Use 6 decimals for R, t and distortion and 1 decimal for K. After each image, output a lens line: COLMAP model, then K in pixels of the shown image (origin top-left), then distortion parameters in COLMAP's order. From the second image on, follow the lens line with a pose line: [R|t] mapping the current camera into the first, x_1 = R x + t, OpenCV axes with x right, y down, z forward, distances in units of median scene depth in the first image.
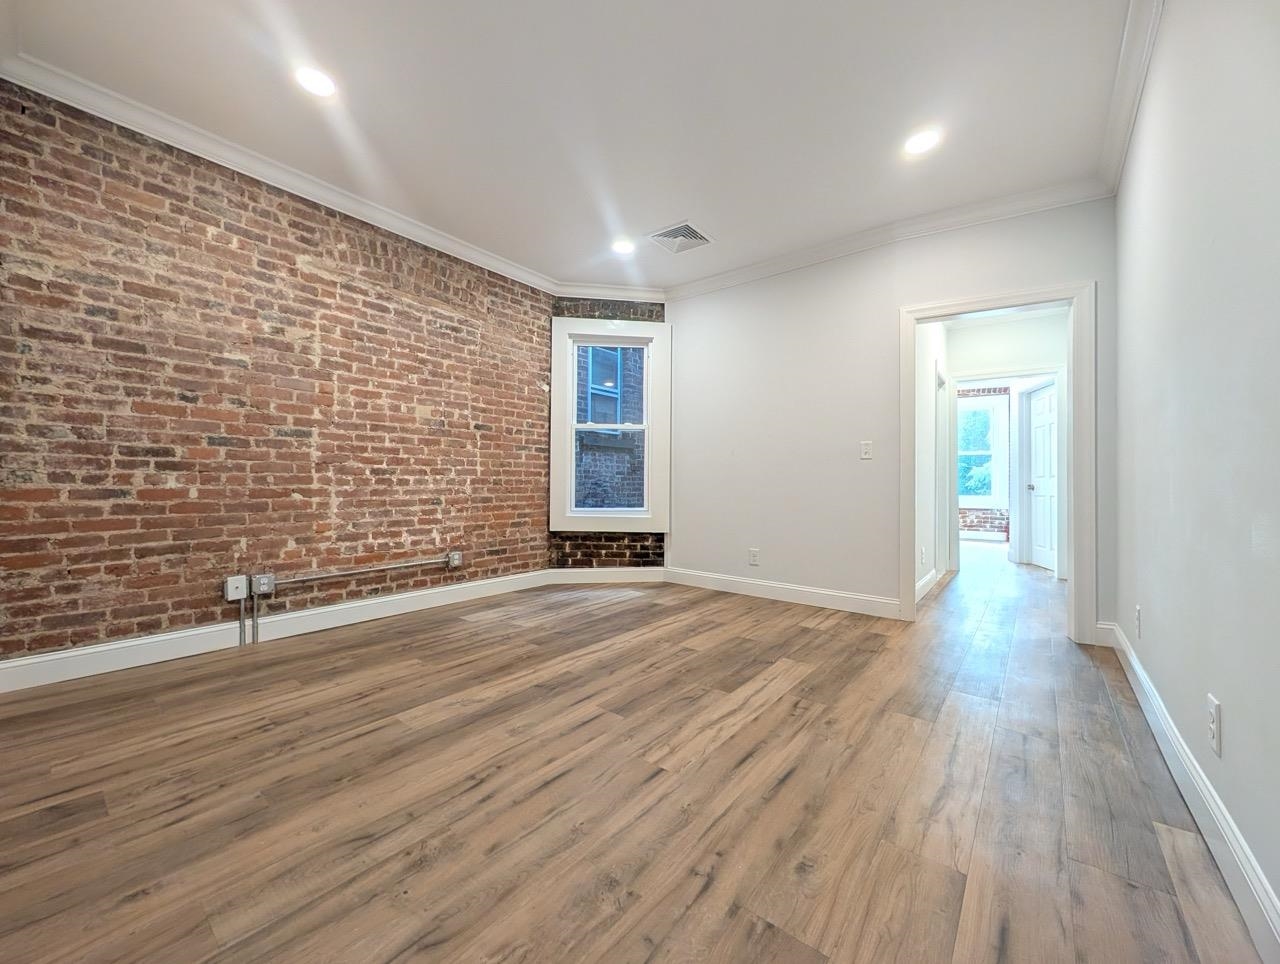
lens RADIAL K [[492.6, 0, 642.7], [0, 492.6, 484.2], [0, 0, 1]] dist [-0.000585, -0.000092]
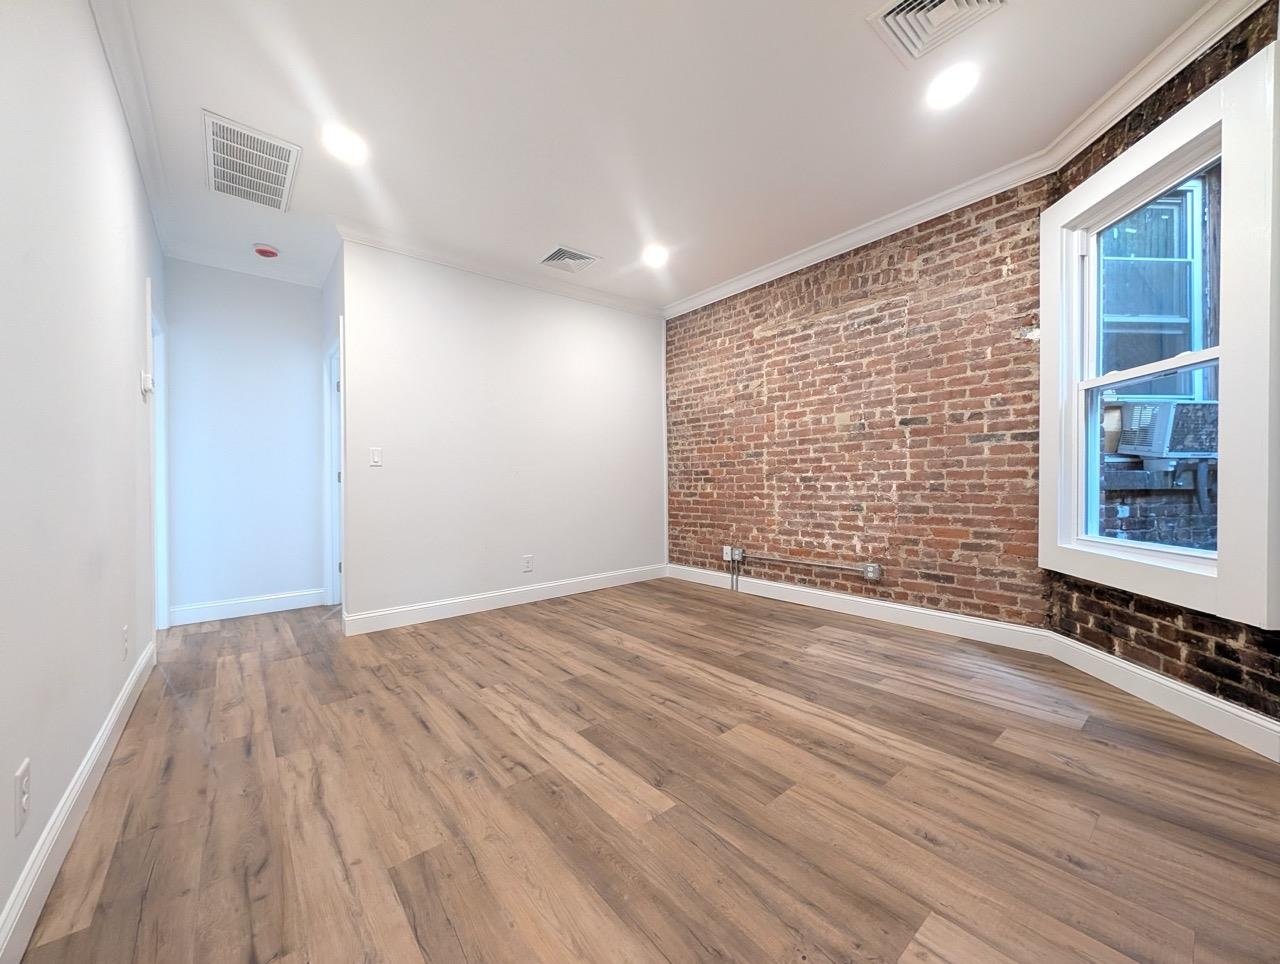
lens RADIAL K [[492.6, 0, 643.0], [0, 492.6, 485.4], [0, 0, 1]] dist [-0.000585, -0.000092]
pose [[-0.195425, 0.005619, -0.980703, 0.757234], [0.012426, 0.999918, 0.003253, -0.021932], [0.980640, -0.011551, -0.195479, 0.950261]]
